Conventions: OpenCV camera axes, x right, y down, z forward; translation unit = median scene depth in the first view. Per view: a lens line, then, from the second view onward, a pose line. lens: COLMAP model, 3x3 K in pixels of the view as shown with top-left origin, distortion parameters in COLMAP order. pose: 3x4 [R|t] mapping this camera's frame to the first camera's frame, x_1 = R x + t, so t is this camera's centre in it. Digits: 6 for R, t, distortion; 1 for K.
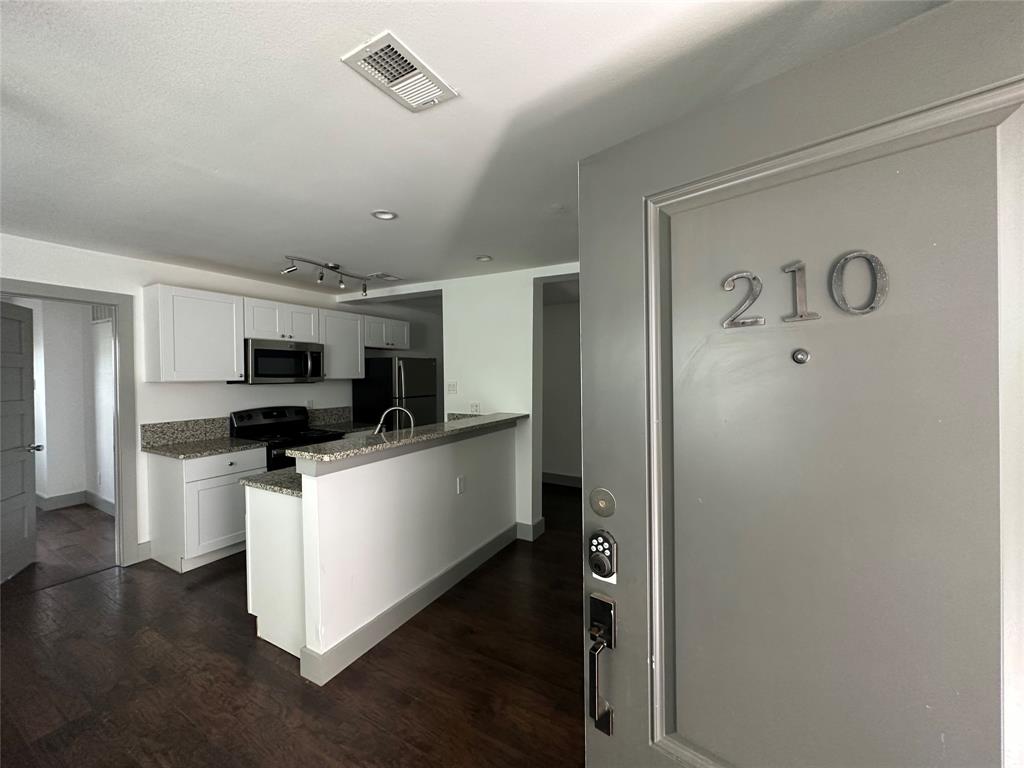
lens RADIAL K [[410.4, 0, 511.9], [0, 410.4, 380.3], [0, 0, 1]] dist [-0.003560, 0.001012]
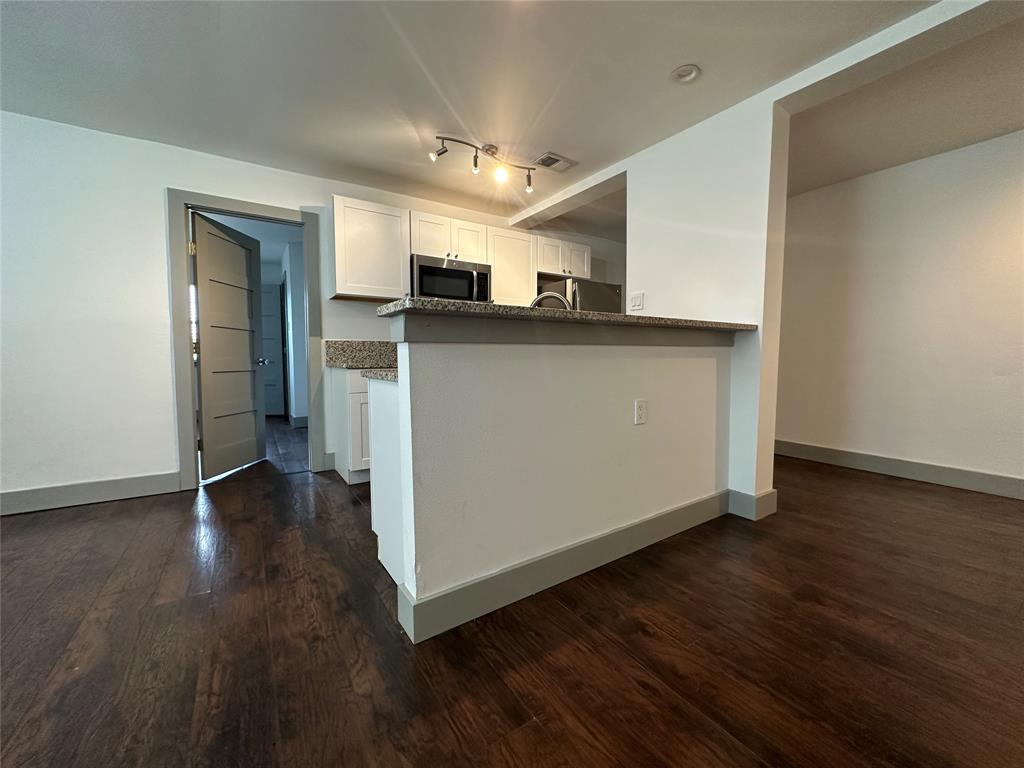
lens RADIAL K [[410.4, 0, 514.5], [0, 410.4, 382.5], [0, 0, 1]] dist [-0.003560, 0.001012]
pose [[0.894122, 0.031231, -0.446734, -0.009129], [-0.010099, 0.998718, 0.049606, 0.158949], [0.447710, -0.039842, 0.893291, 0.282274]]
